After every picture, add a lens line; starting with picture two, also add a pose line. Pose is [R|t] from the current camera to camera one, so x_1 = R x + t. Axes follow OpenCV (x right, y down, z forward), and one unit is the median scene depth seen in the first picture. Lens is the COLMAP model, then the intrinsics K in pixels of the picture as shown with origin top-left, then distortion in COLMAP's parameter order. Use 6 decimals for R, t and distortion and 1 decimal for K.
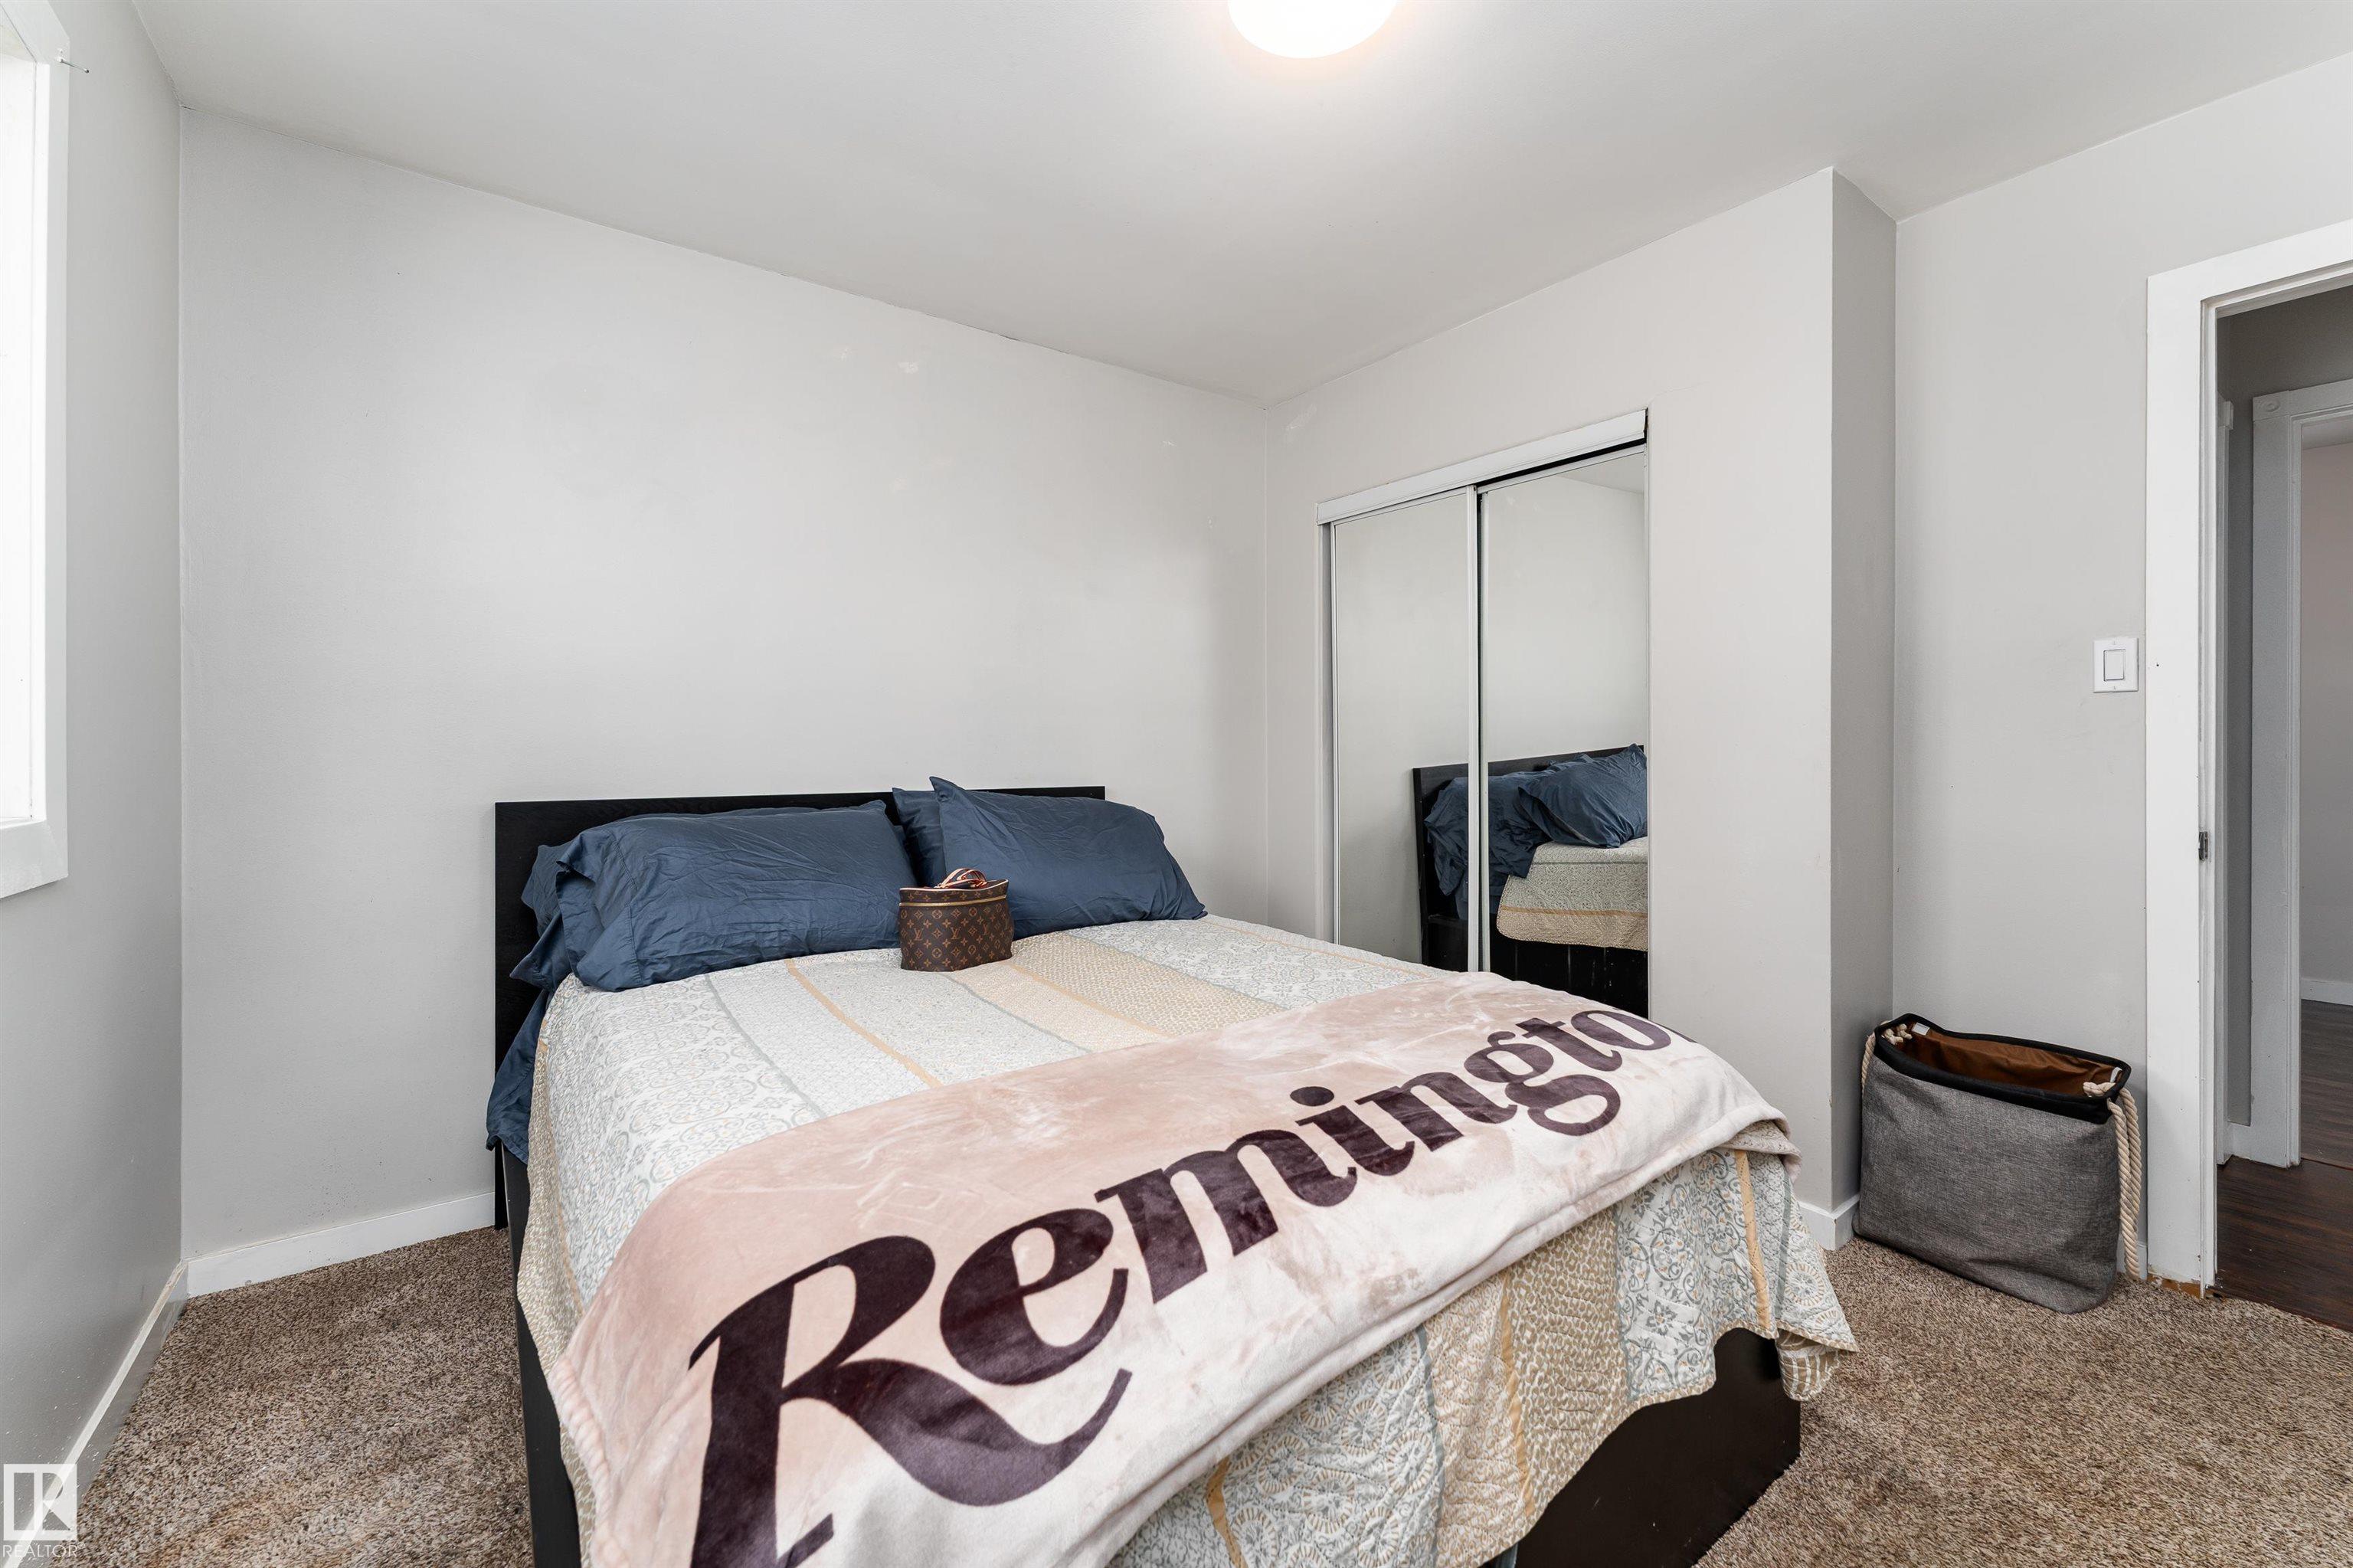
lens RADIAL K [[992.8, 0, 1216.1], [0, 992.8, 768.4], [0, 0, 1]] dist [-0.000390, -0.000144]
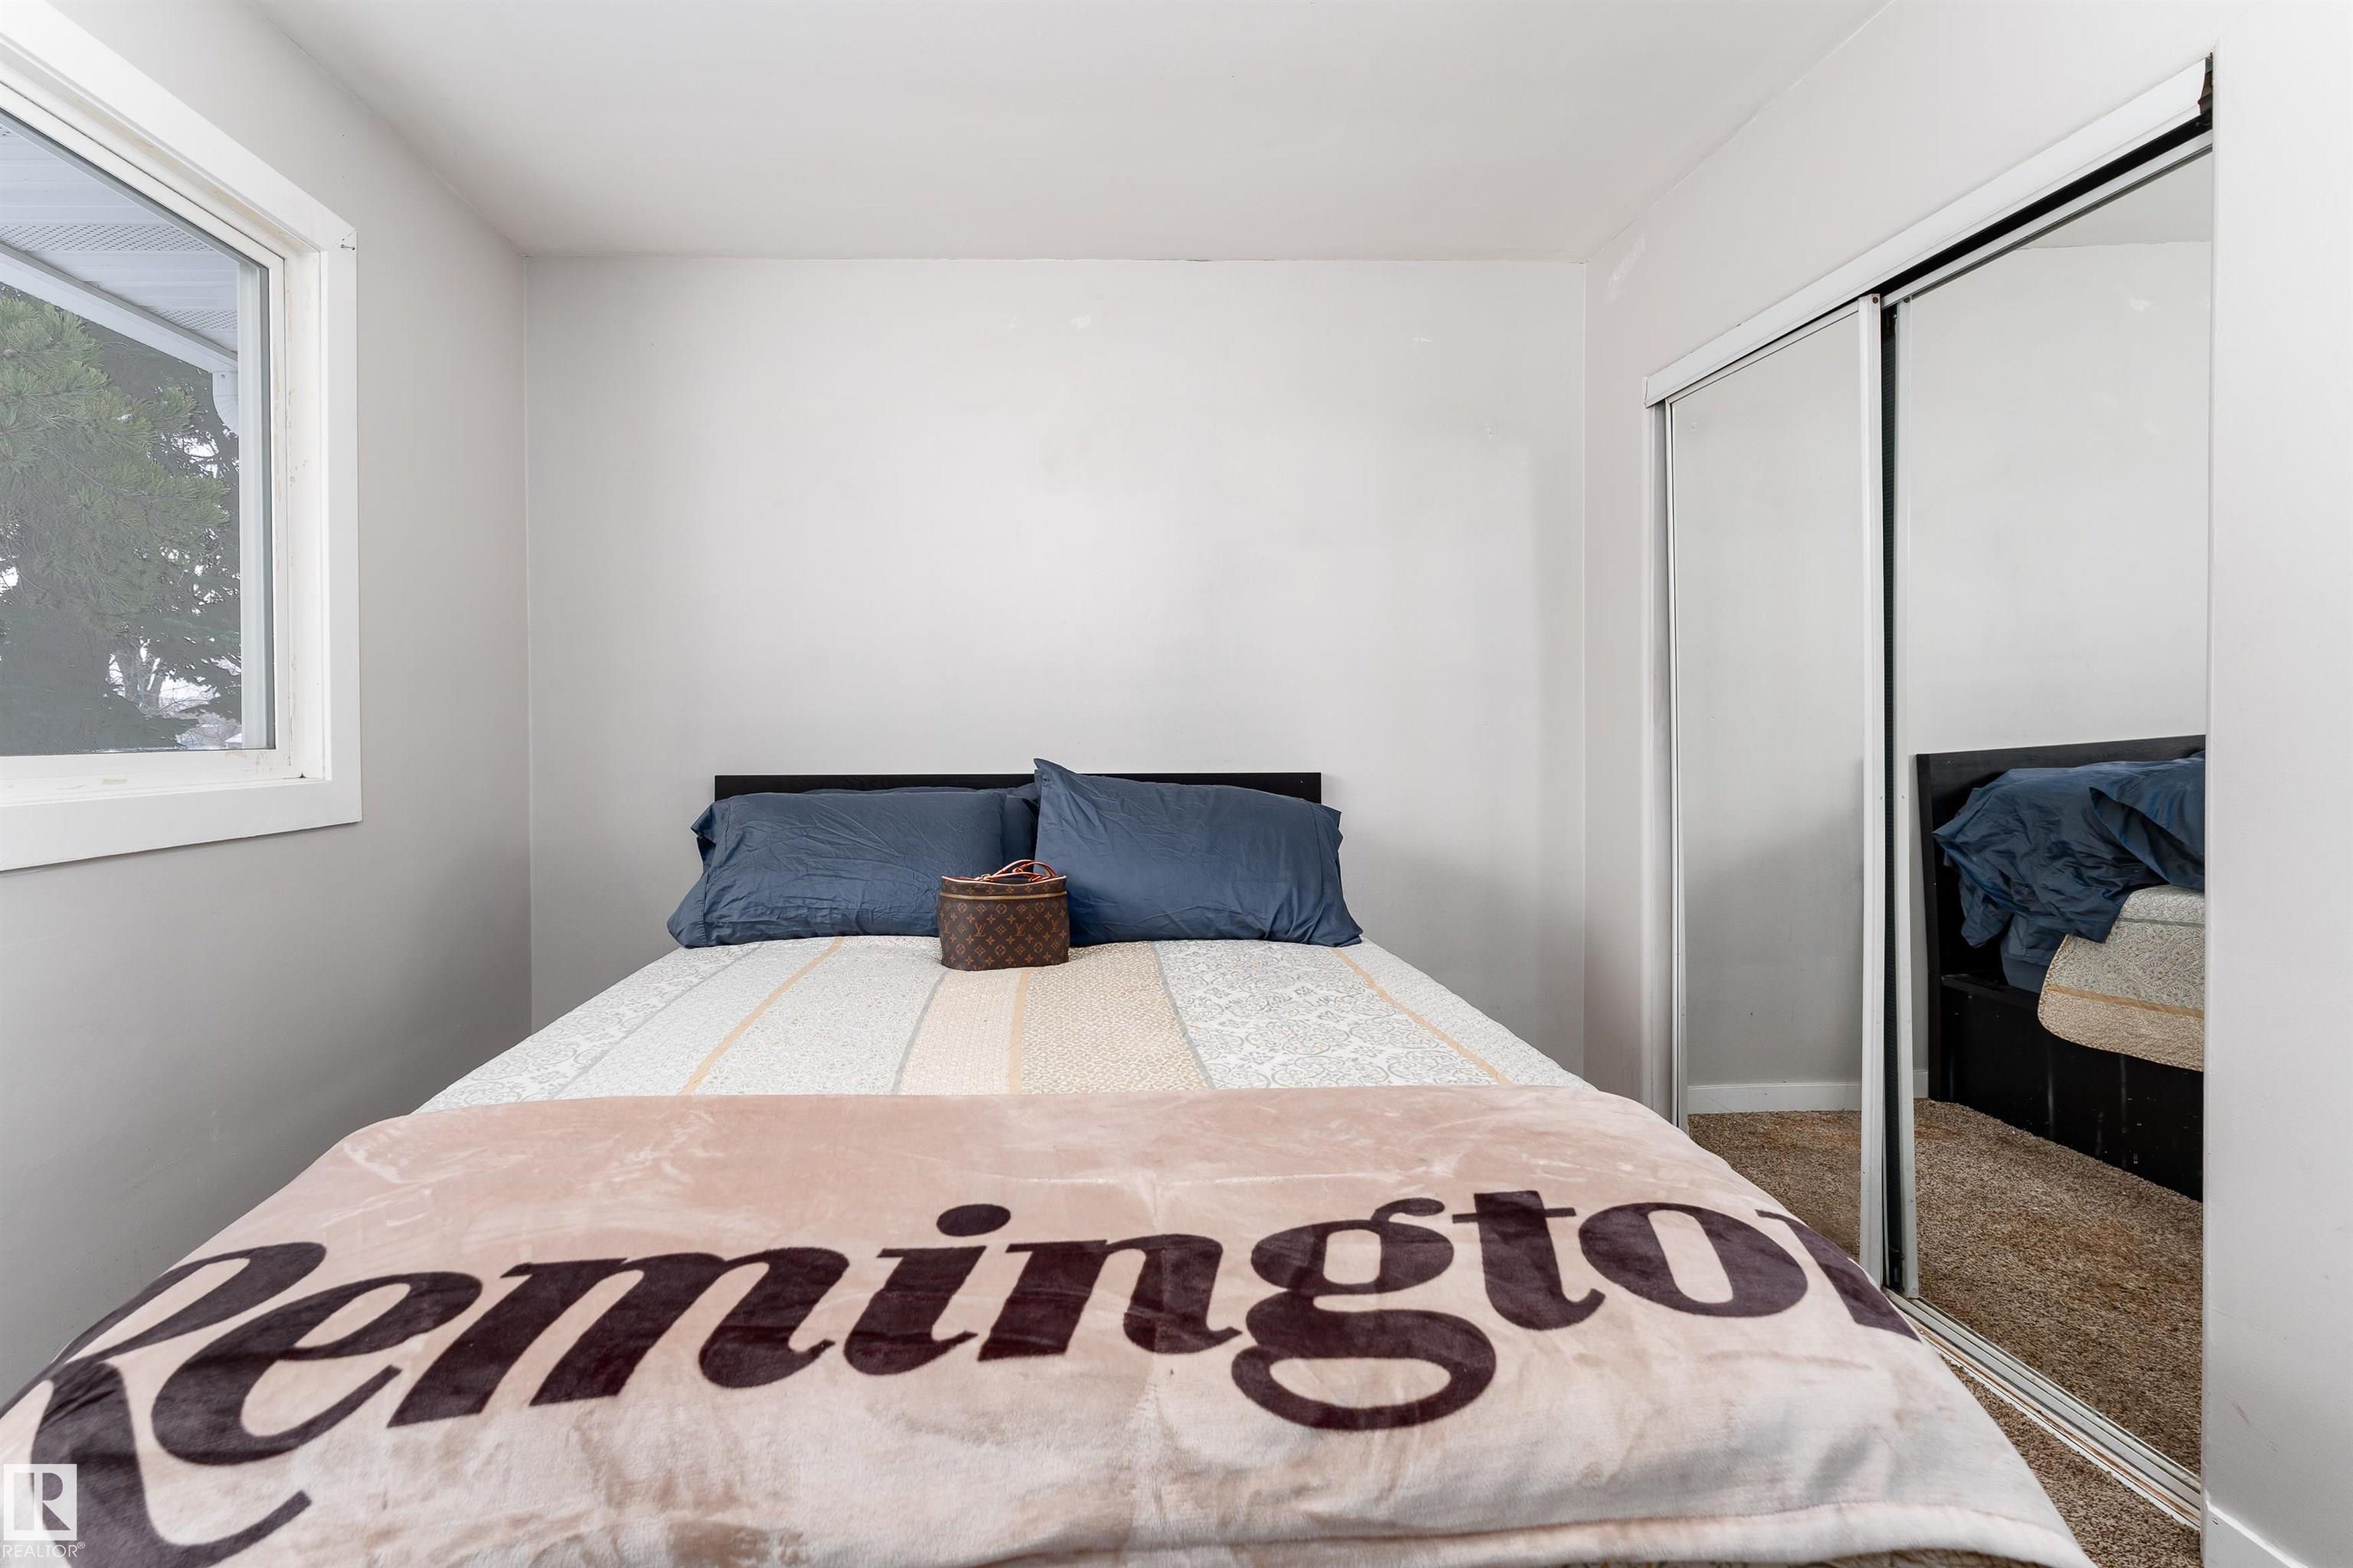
lens RADIAL K [[1035.9, 0, 1169.1], [0, 1035.9, 749.3], [0, 0, 1]] dist [-0.001966, 0.000503]
pose [[0.799746, 0.008804, -0.600273, 0.467151], [-0.006692, 0.999961, 0.005751, -0.007438], [0.600301, -0.000582, 0.799774, 0.355874]]
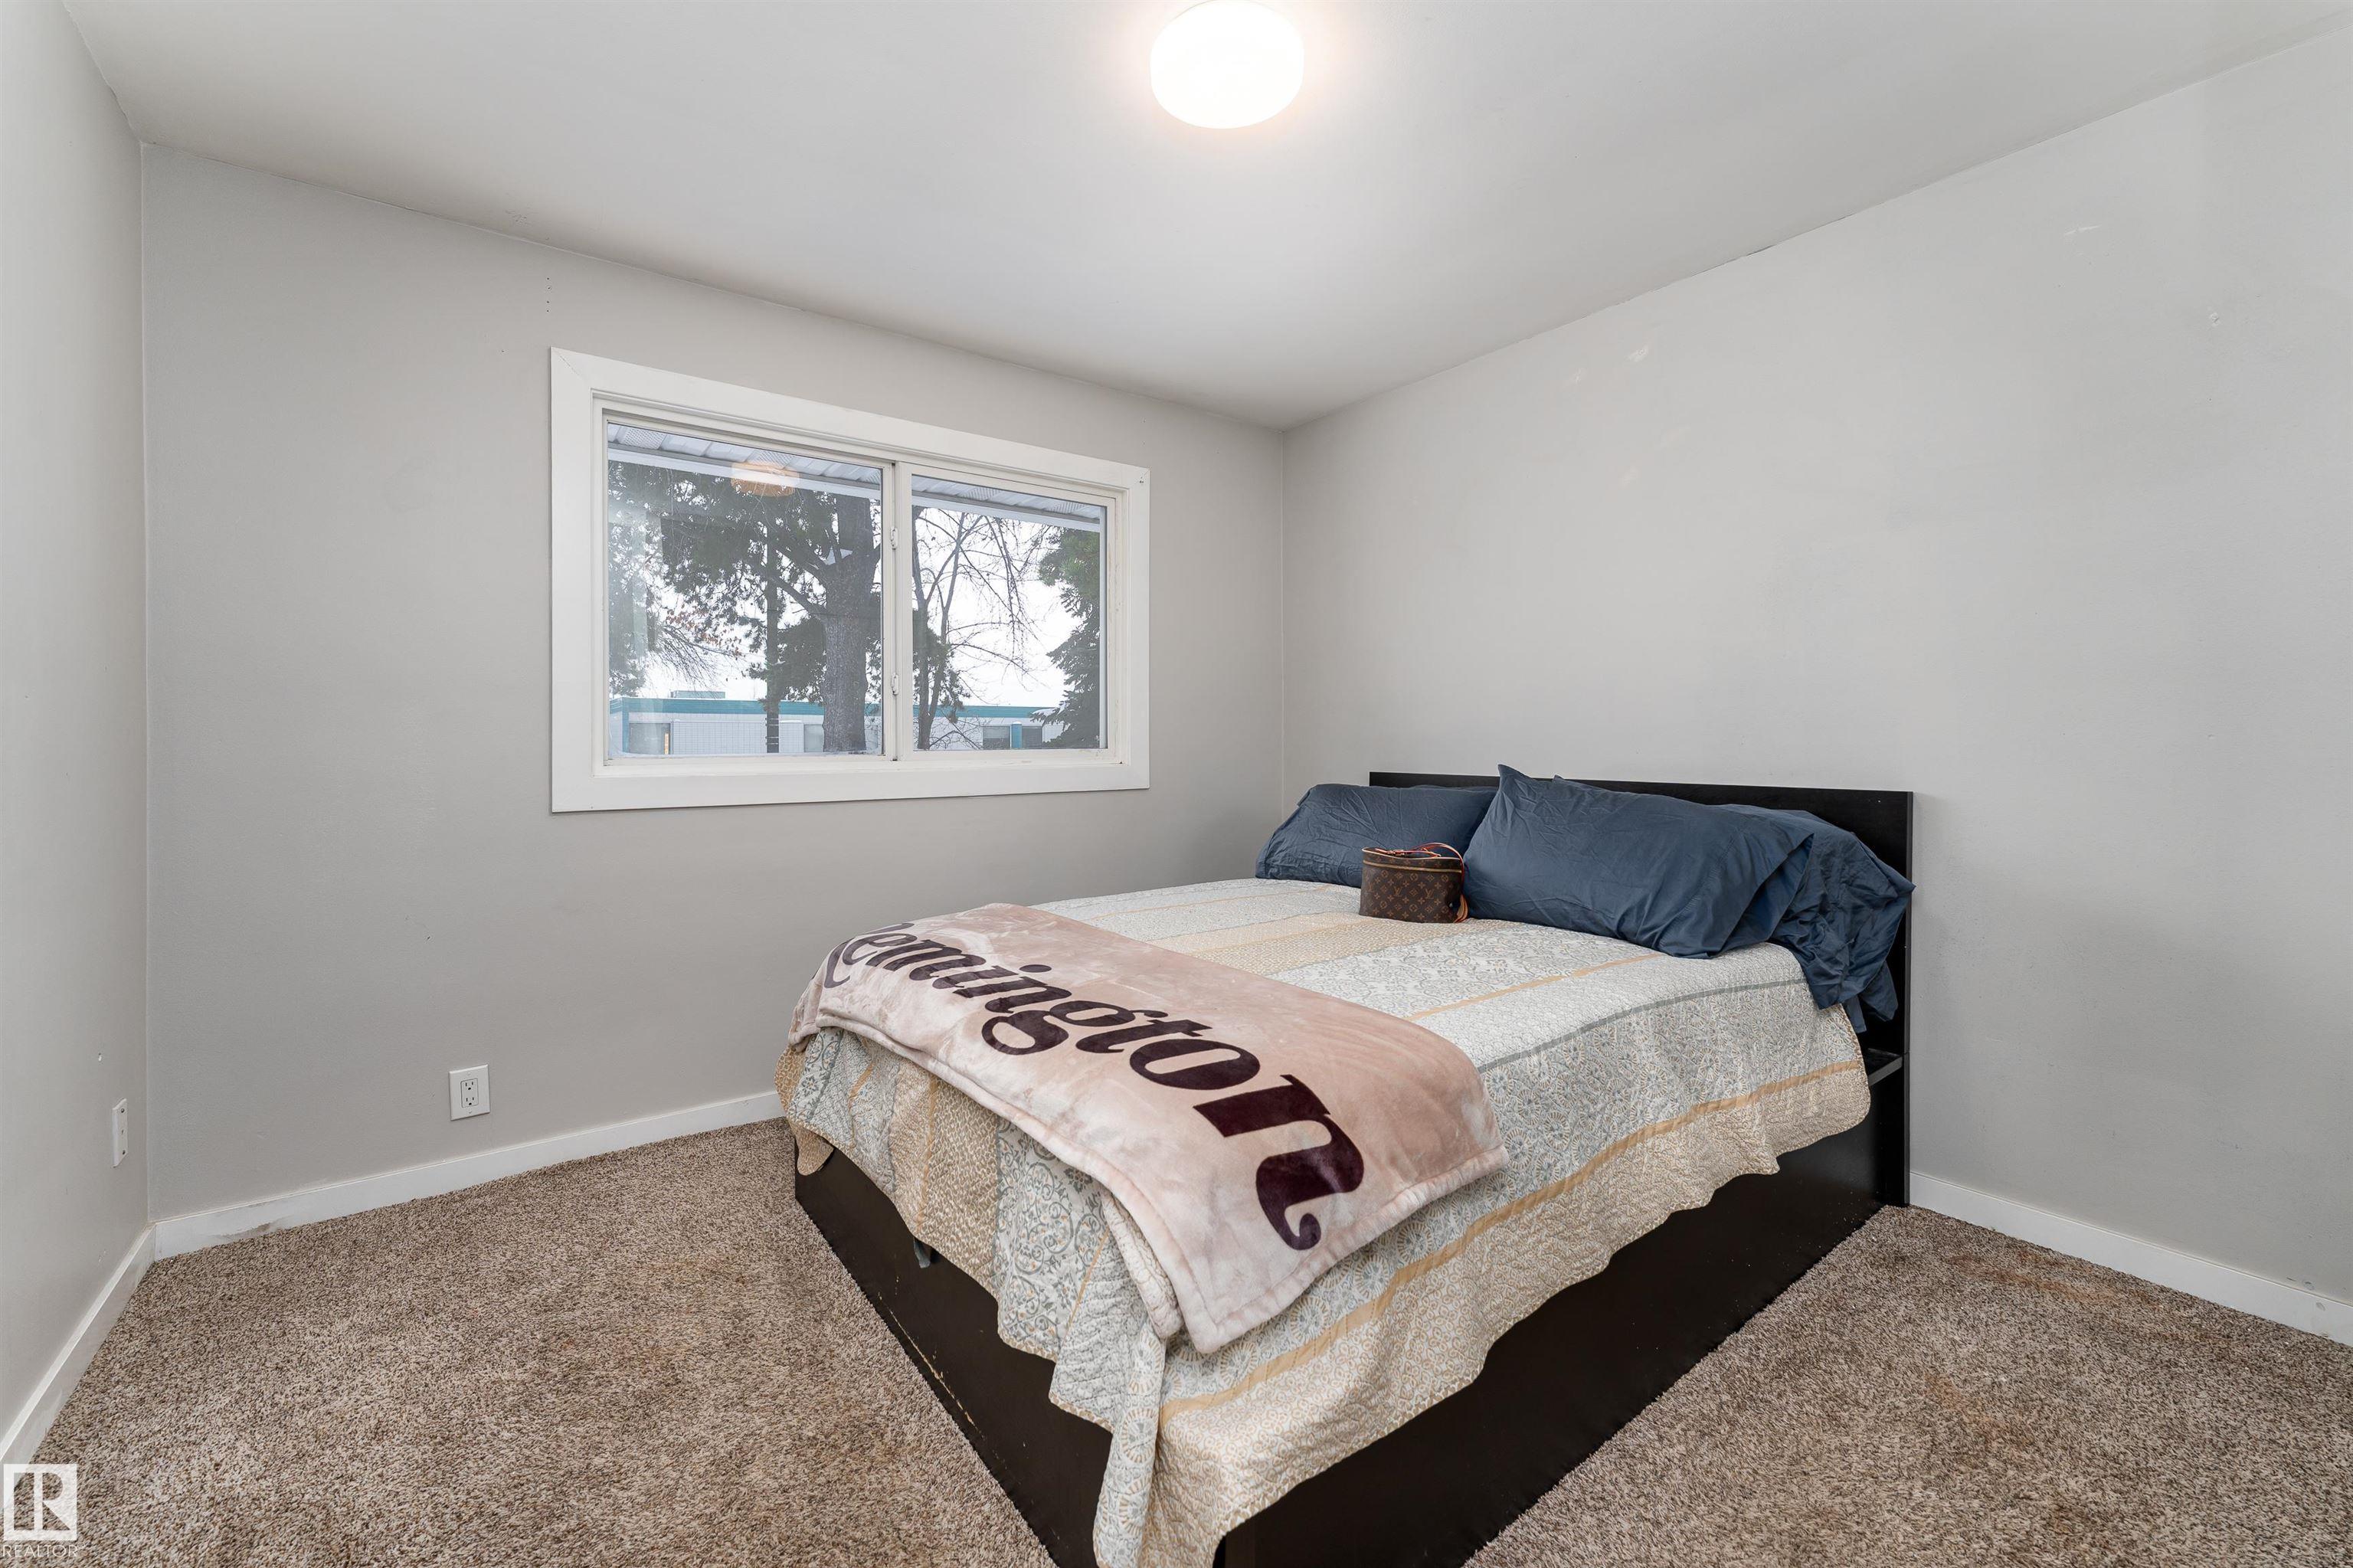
lens RADIAL K [[1058.0, 0, 1176.5], [0, 1058.0, 784.0], [0, 0, 1]] dist [0.001546, 0.000117]
pose [[-0.090060, 0.040341, -0.995119, 1.101267], [-0.016829, 0.998975, 0.042021, -0.016628], [0.995794, 0.020531, -0.089289, 0.884098]]
